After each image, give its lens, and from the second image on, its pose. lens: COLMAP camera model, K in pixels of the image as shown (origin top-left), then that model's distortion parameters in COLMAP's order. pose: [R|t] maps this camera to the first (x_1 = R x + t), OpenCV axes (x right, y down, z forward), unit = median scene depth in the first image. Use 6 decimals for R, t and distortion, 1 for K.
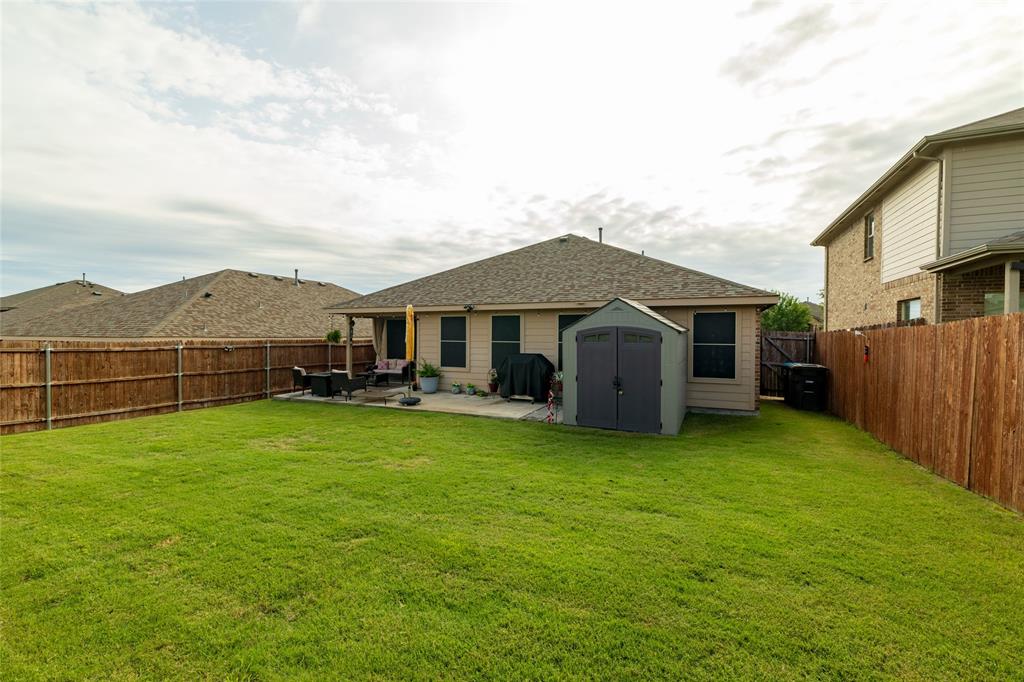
lens RADIAL K [[438.4, 0, 509.2], [0, 438.4, 338.5], [0, 0, 1]] dist [-0.001165, -0.000346]
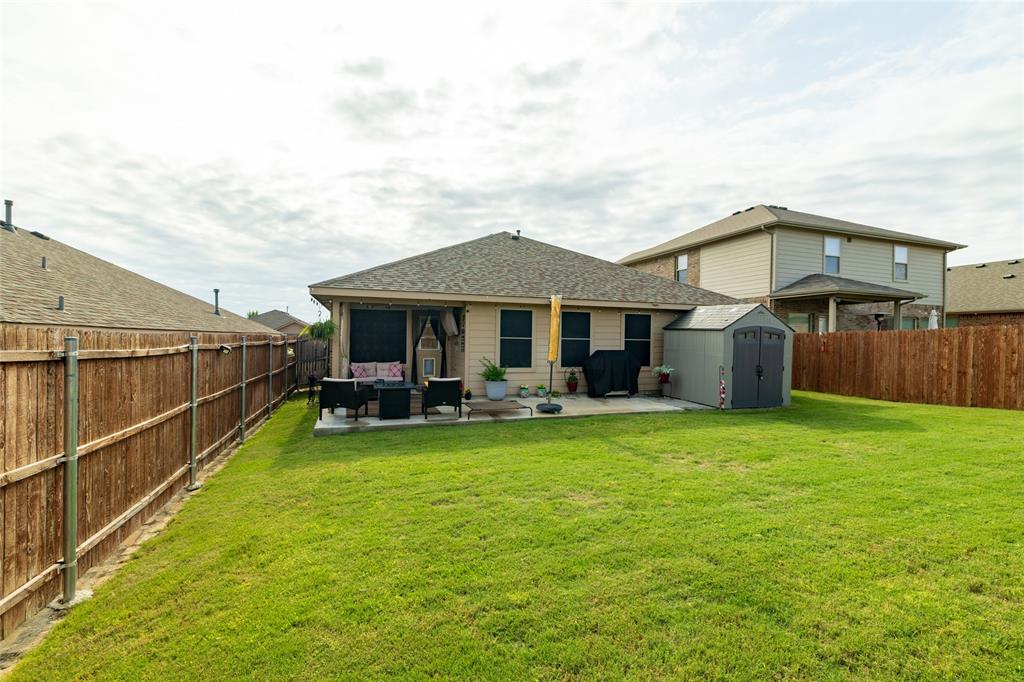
lens RADIAL K [[438.4, 0, 509.2], [0, 438.4, 338.5], [0, 0, 1]] dist [-0.001165, -0.000346]
pose [[0.723987, 0.005488, 0.689791, -0.782955], [-0.004644, 0.999984, -0.003081, 0.010190], [-0.689798, -0.000973, 0.724002, 0.394792]]
